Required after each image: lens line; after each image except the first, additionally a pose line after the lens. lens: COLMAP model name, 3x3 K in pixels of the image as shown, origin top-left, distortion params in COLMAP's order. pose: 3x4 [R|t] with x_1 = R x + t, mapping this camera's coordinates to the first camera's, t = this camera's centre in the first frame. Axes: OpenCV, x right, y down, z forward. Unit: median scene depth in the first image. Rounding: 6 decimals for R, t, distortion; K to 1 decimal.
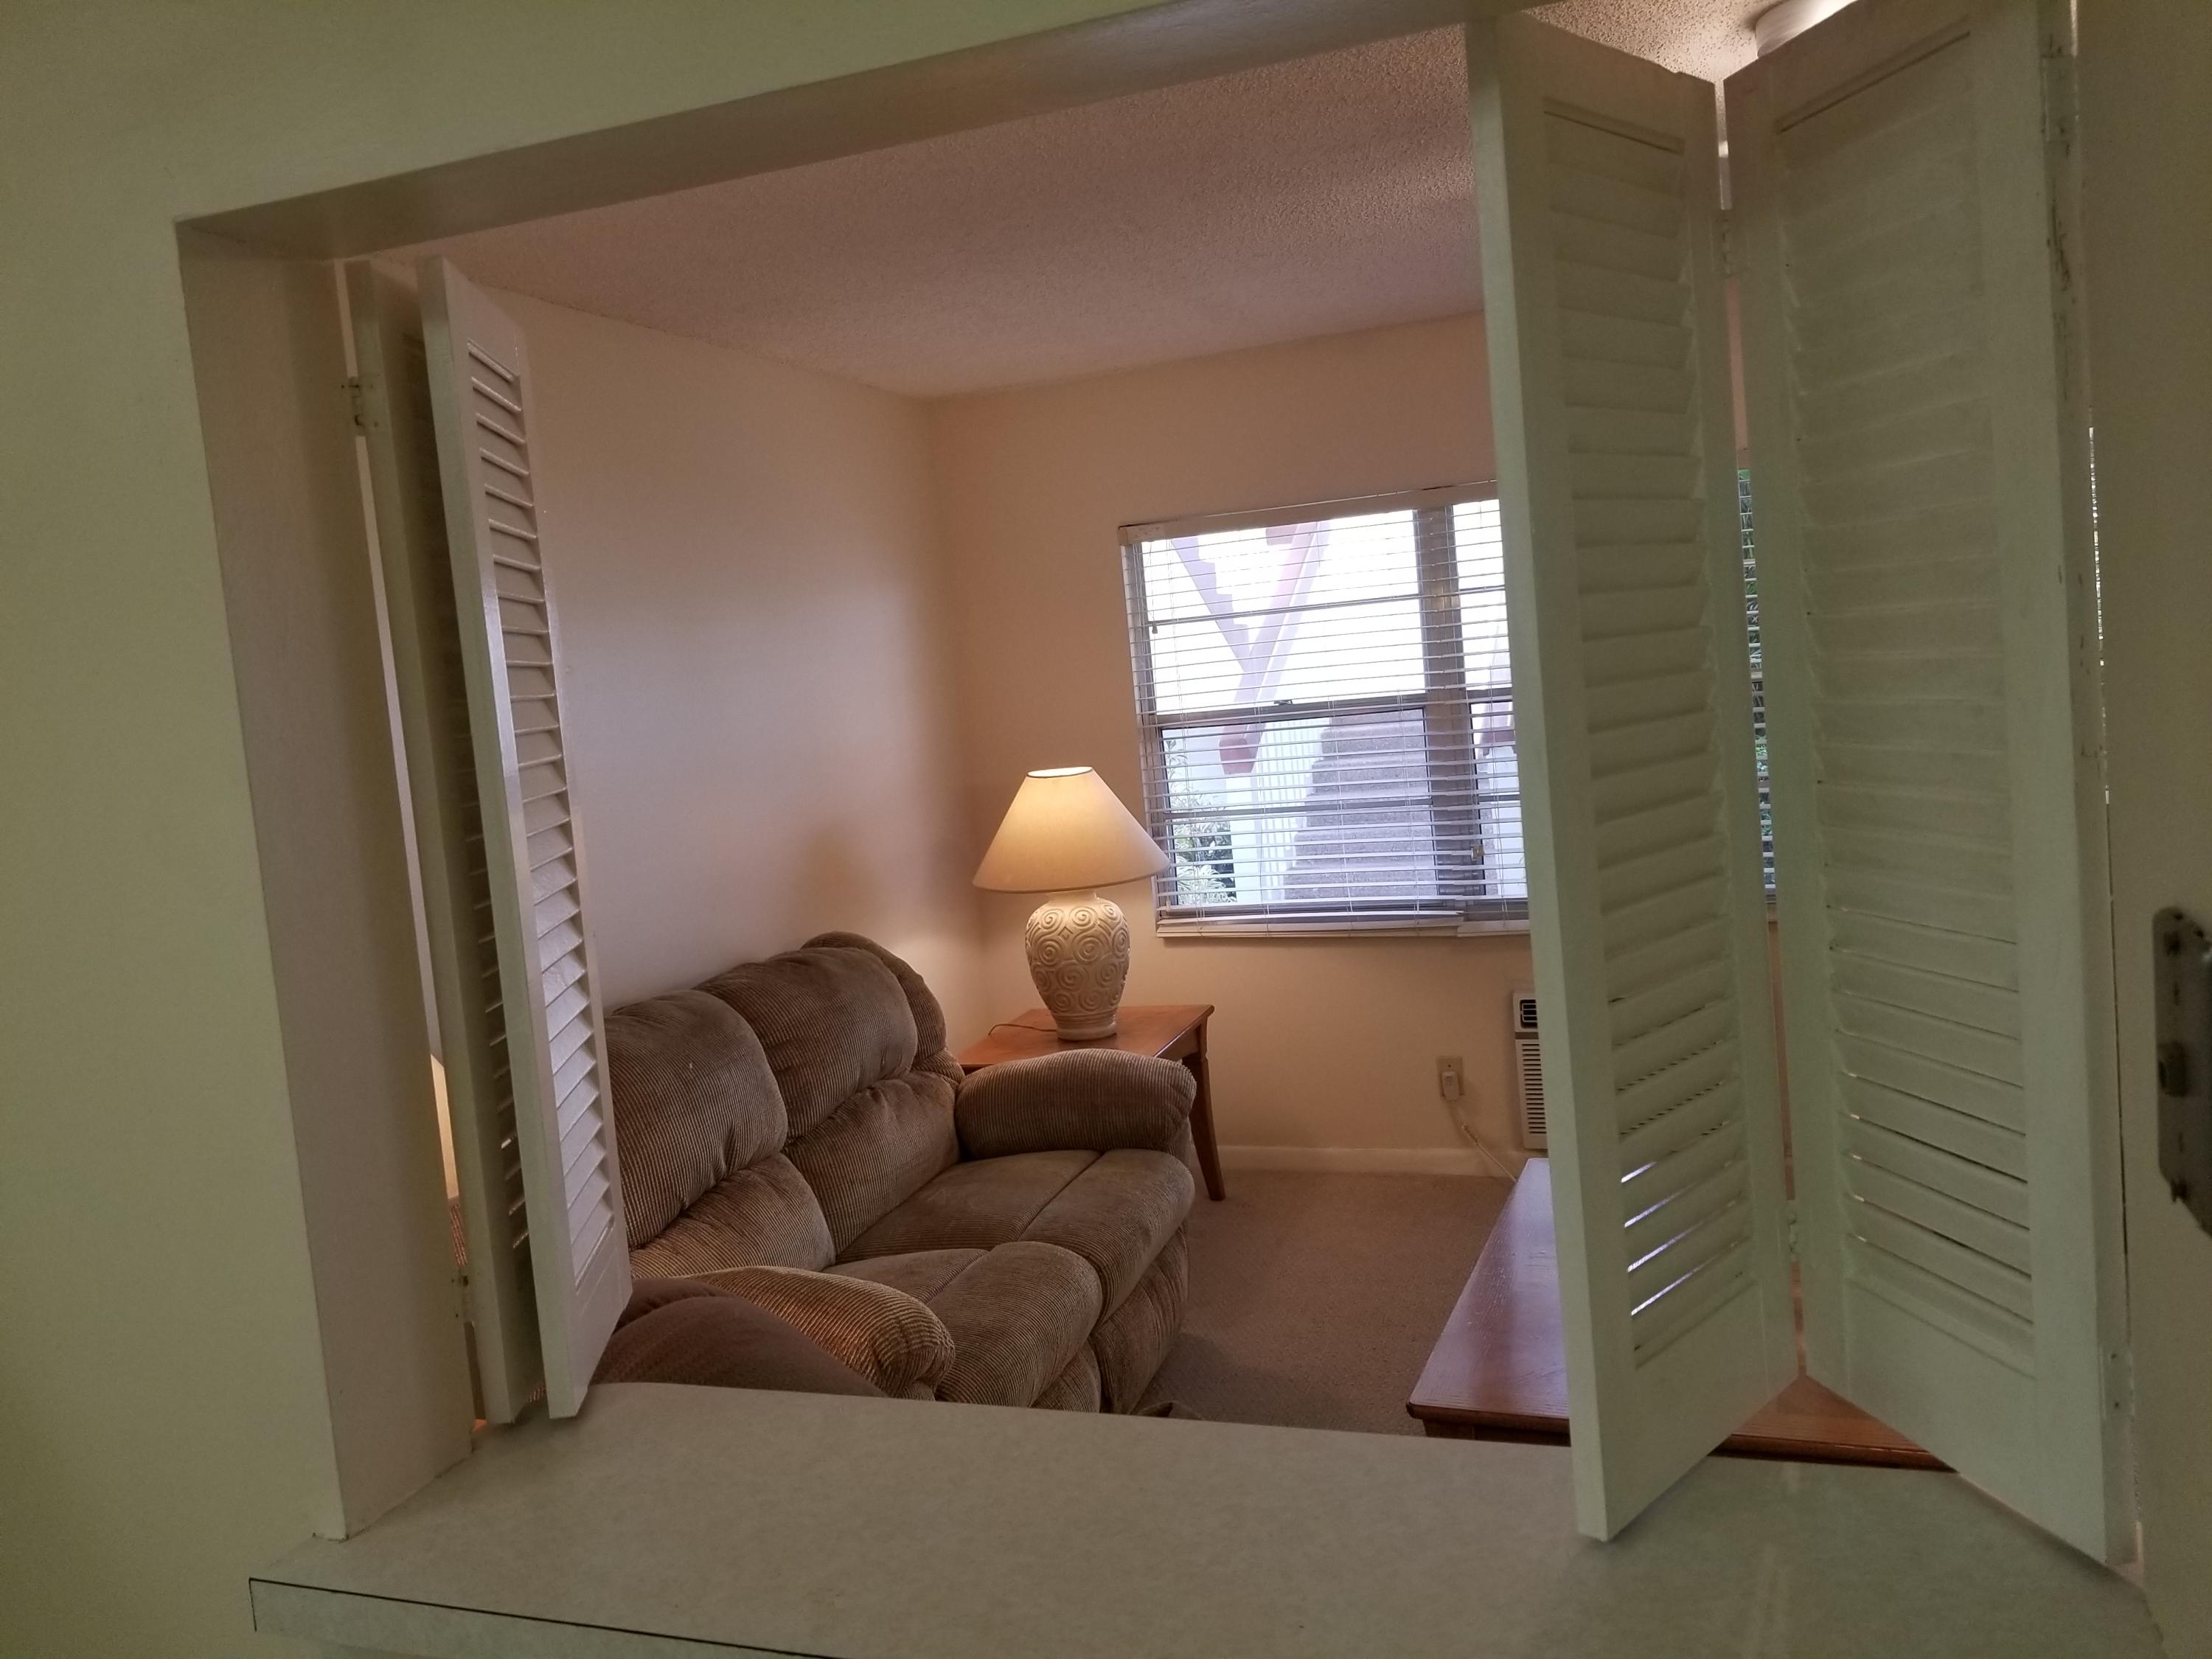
lens RADIAL K [[1819.6, 0, 1105.2], [0, 1819.6, 753.0], [0, 0, 1]] dist [0.218744, 0.000146]
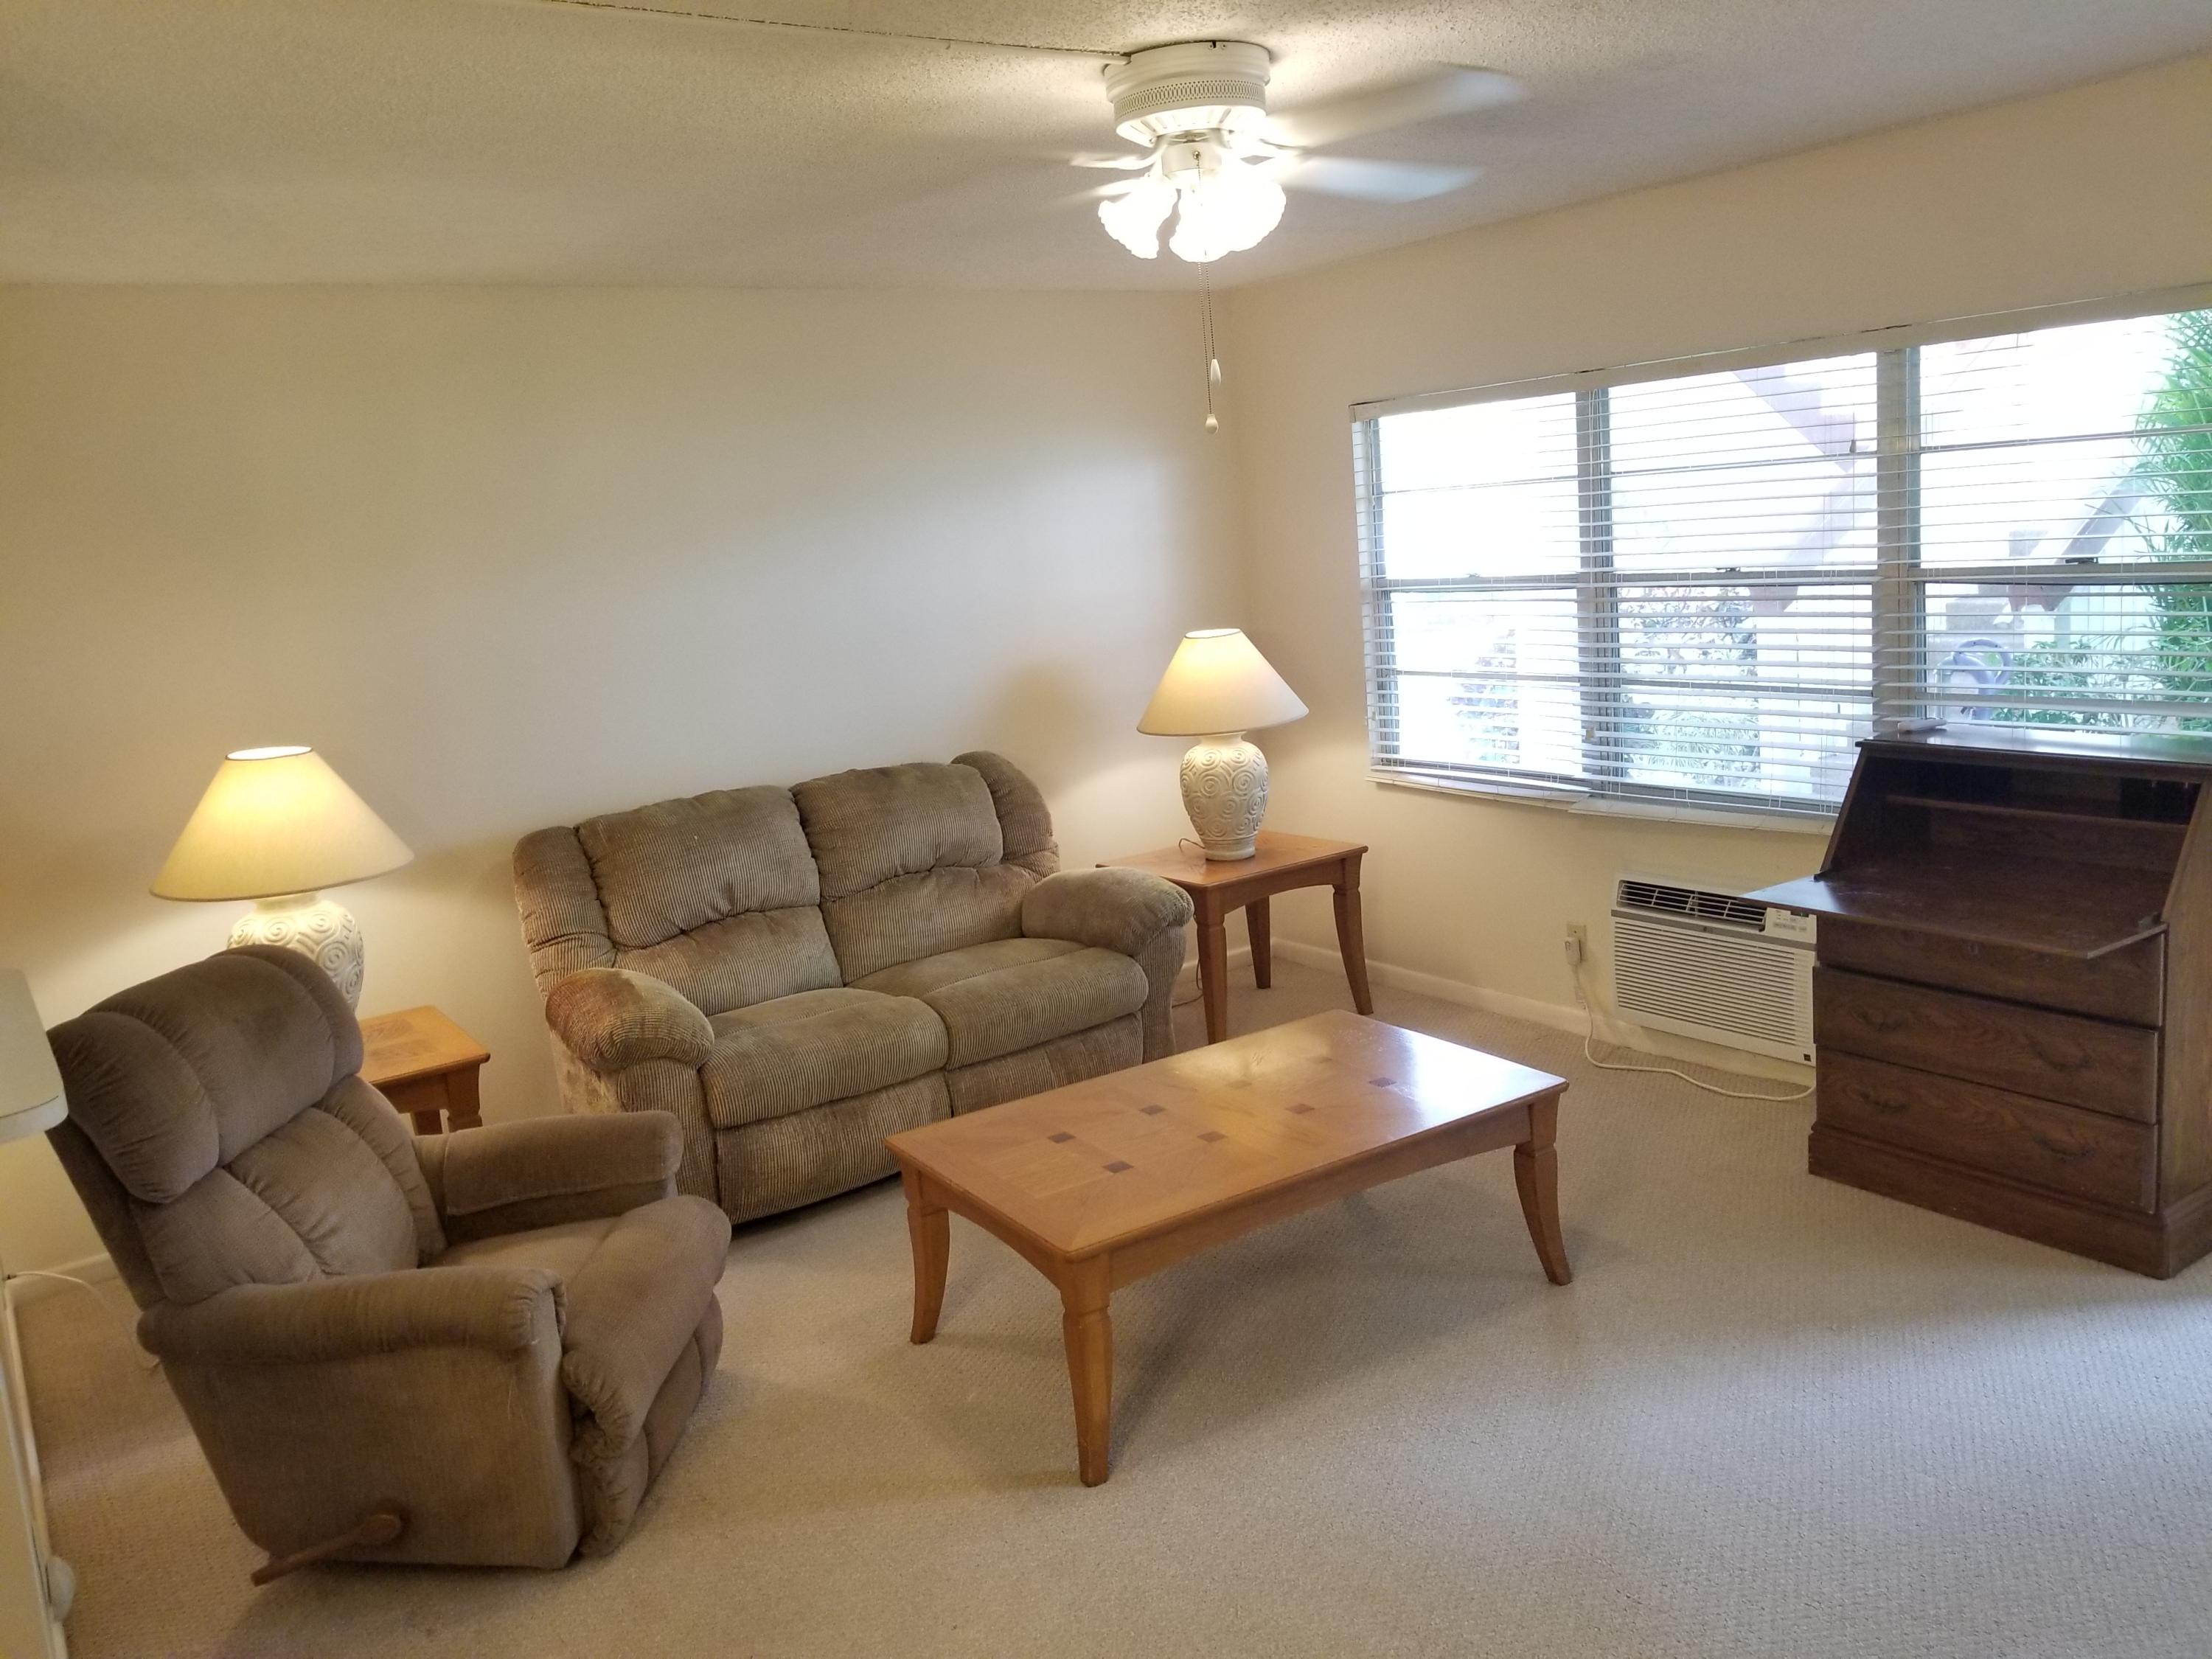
lens RADIAL K [[1720.7, 0, 1074.3], [0, 1720.7, 775.1], [0, 0, 1]] dist [0.075562, -0.139419]
pose [[0.823632, 0.112786, -0.555796, 0.489723], [-0.031792, 0.987666, 0.153311, -0.061252], [0.566233, -0.108602, 0.817059, 0.043193]]
